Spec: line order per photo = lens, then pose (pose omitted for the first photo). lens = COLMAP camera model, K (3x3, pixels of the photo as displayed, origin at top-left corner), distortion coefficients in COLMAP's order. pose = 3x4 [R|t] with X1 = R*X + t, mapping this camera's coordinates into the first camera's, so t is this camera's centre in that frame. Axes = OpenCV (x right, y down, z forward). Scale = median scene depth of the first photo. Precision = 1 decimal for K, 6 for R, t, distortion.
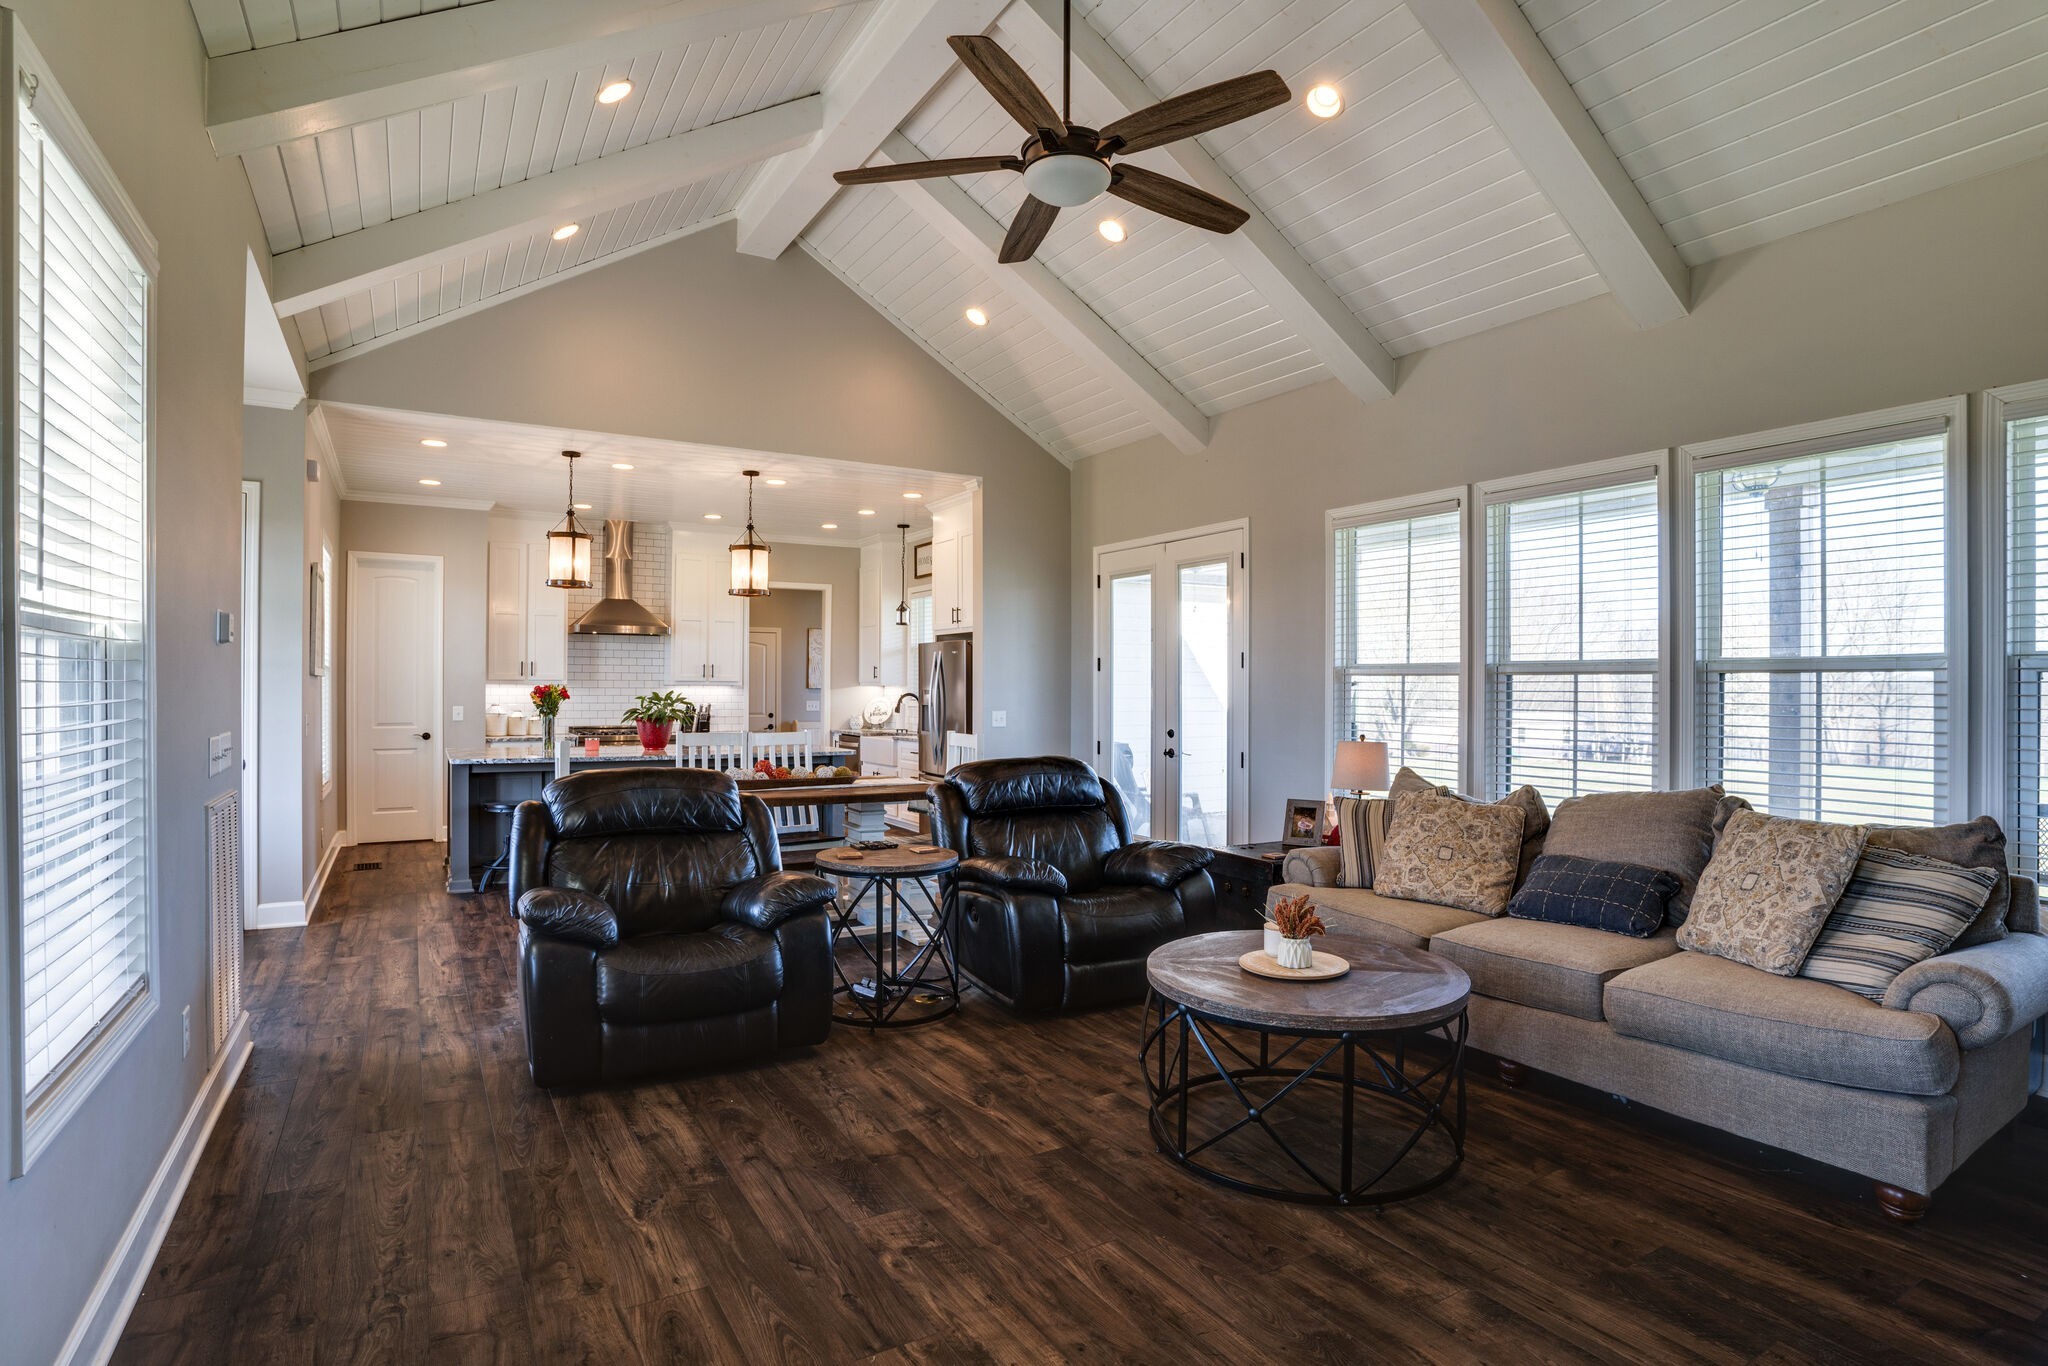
lens RADIAL K [[1016.5, 0, 1030.6], [0, 1016.5, 684.7], [0, 0, 1]] dist [-0.070396, 0.031250]
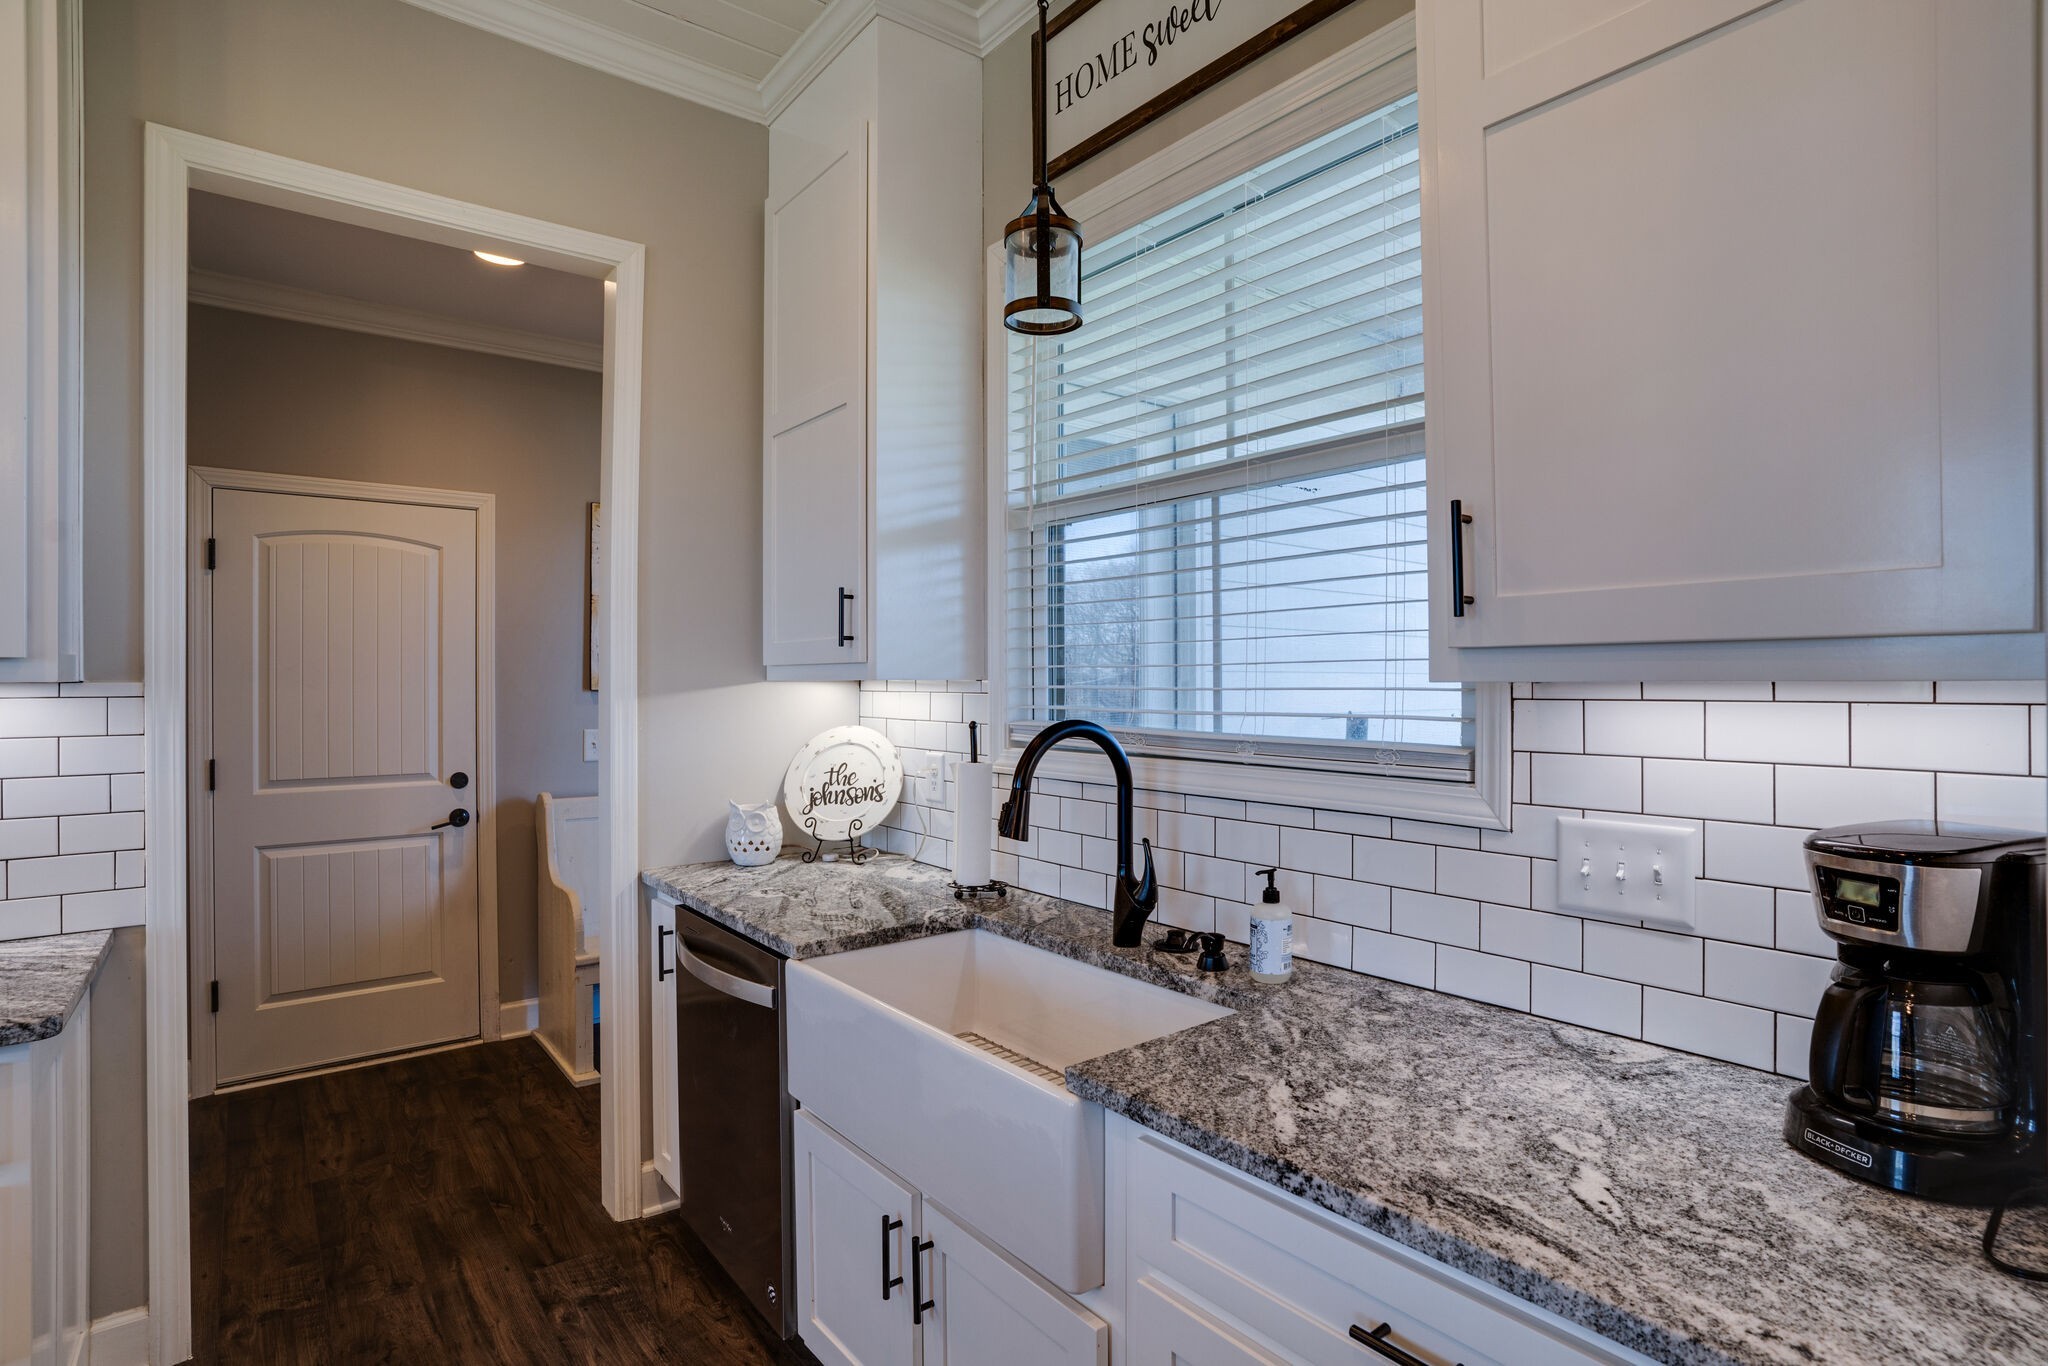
lens RADIAL K [[1016.5, 0, 1030.6], [0, 1016.5, 684.7], [0, 0, 1]] dist [-0.070396, 0.031250]
pose [[0.993549, -0.005834, 0.113250, -0.274524], [0.005134, 0.999966, 0.006464, 0.001684], [-0.113284, -0.005841, 0.993546, 1.555628]]
